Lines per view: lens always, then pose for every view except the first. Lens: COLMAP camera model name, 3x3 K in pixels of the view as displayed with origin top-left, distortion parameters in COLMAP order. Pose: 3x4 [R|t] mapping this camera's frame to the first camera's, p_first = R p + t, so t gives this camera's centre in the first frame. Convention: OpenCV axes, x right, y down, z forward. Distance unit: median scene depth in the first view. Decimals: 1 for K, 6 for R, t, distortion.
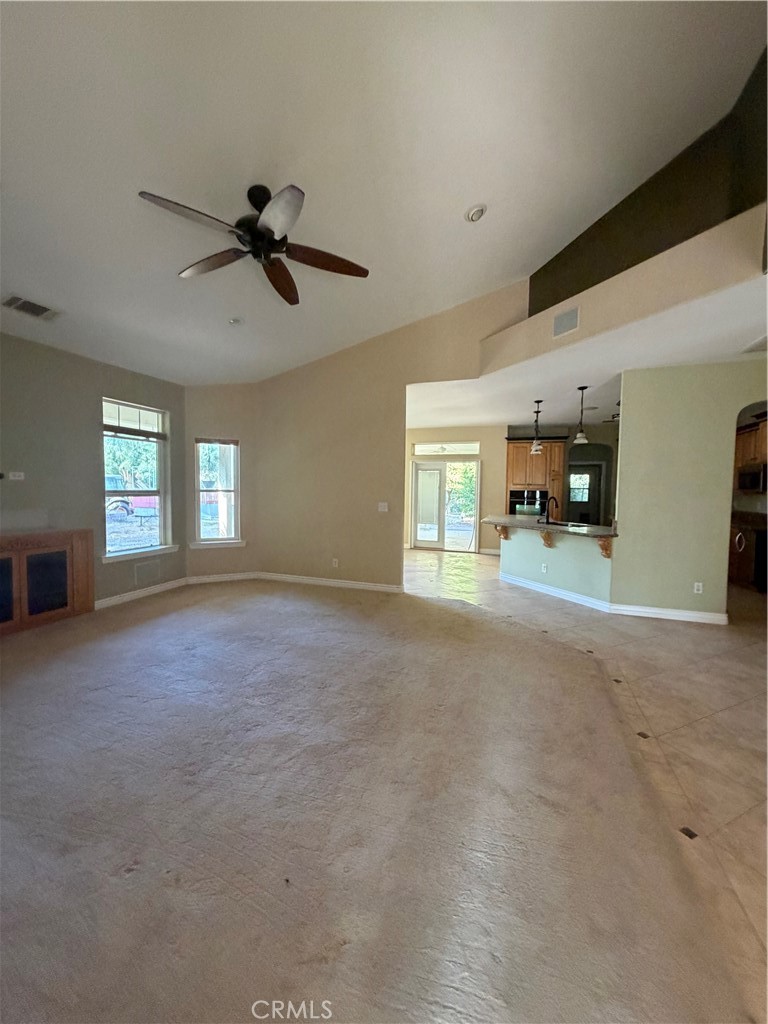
lens RADIAL K [[407.3, 0, 385.4], [0, 407.3, 508.2], [0, 0, 1]] dist [0.001252, 0.000367]
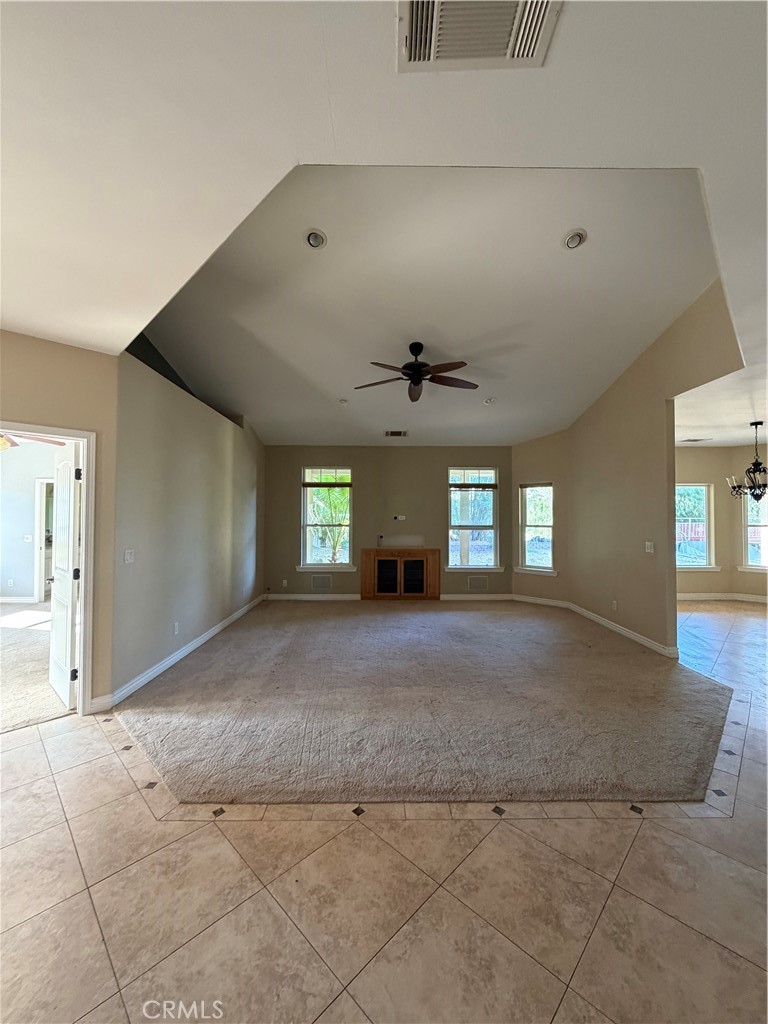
lens RADIAL K [[407.3, 0, 385.4], [0, 407.3, 508.2], [0, 0, 1]] dist [0.001252, 0.000367]
pose [[0.342759, -0.032107, -0.938874, 0.659774], [-0.044383, 0.997746, -0.050323, -0.017853], [0.938374, 0.058919, 0.340562, 0.205480]]
